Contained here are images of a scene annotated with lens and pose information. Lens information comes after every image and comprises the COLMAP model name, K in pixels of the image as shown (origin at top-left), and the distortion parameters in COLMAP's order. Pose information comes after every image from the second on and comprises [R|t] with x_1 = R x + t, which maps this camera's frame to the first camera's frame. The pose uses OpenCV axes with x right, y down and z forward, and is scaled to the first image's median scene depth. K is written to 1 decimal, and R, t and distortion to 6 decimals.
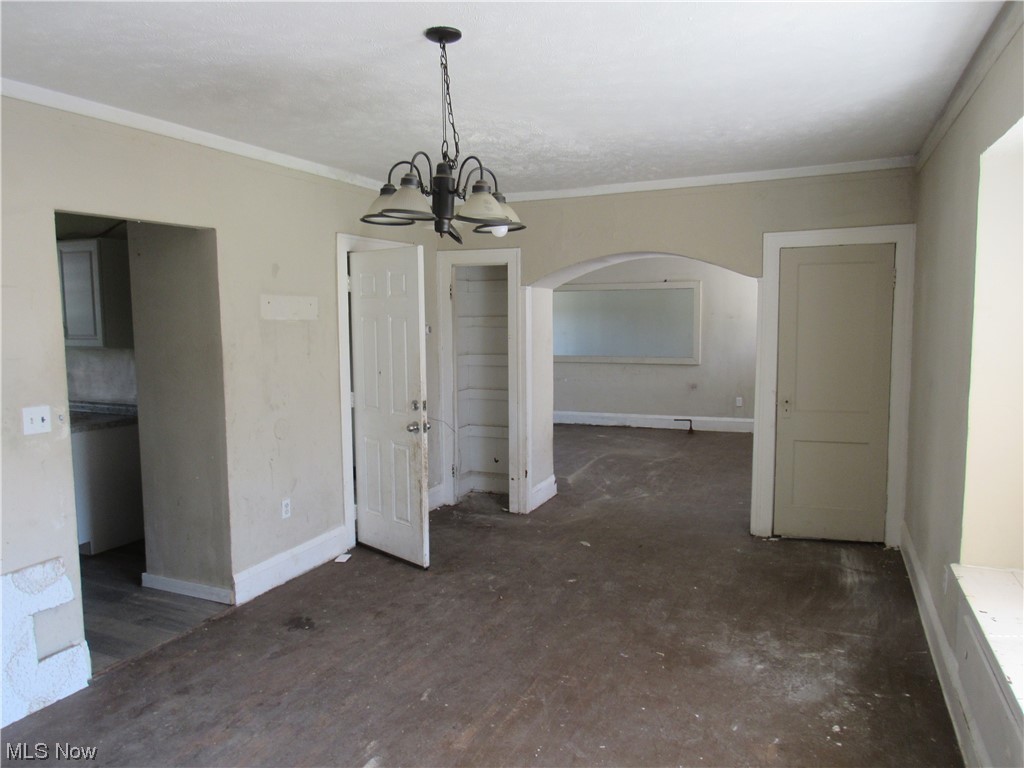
lens RADIAL K [[732.8, 0, 502.5], [0, 732.8, 383.1], [0, 0, 1]] dist [-0.035161, 0.016884]
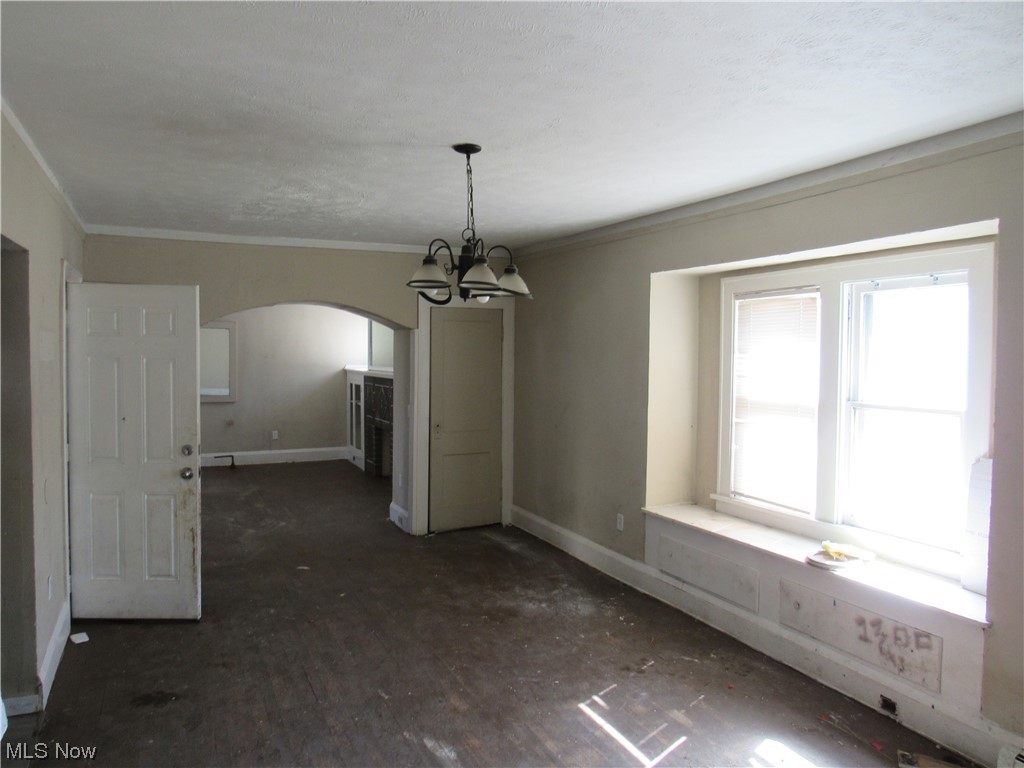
lens RADIAL K [[732.8, 0, 505.0], [0, 732.8, 382.3], [0, 0, 1]] dist [-0.035161, 0.016884]
pose [[0.657481, -0.013517, 0.753350, -0.659926], [0.052013, 0.998268, -0.027482, -0.011980], [-0.751674, 0.057253, 0.657045, 0.069869]]
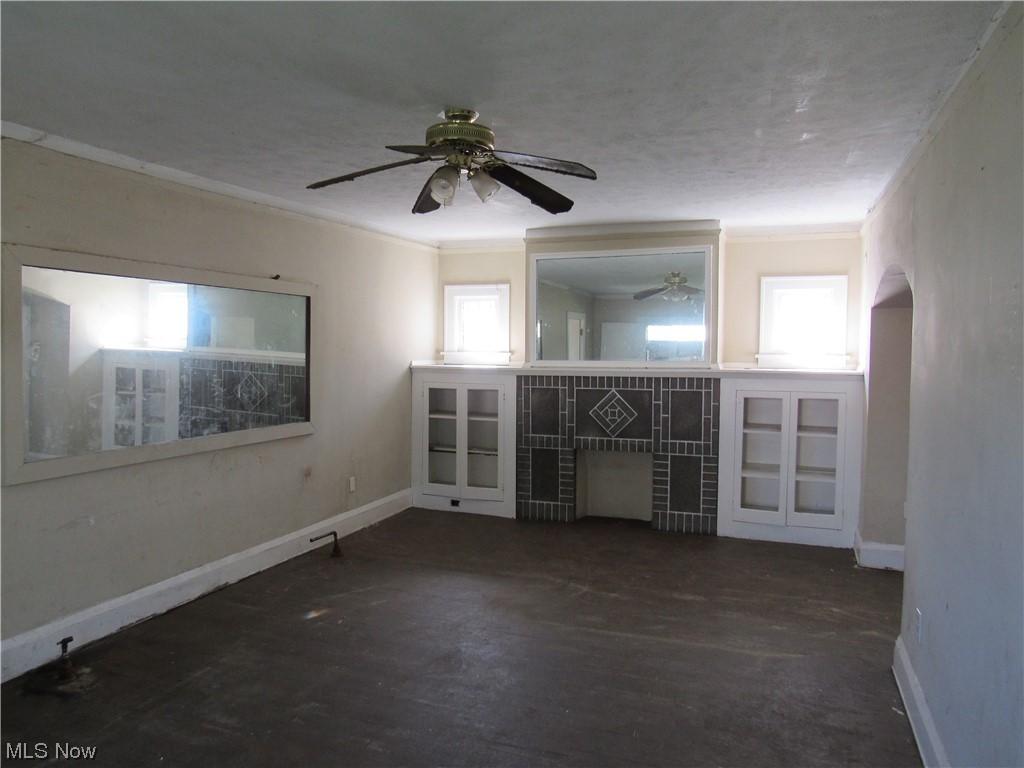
lens RADIAL K [[732.8, 0, 502.7], [0, 732.8, 379.4], [0, 0, 1]] dist [-0.035161, 0.016884]
pose [[-0.053461, -0.031089, 0.998086, -0.754168], [0.088946, 0.995394, 0.035770, -0.184141], [-0.994601, 0.090688, -0.050450, 2.227202]]
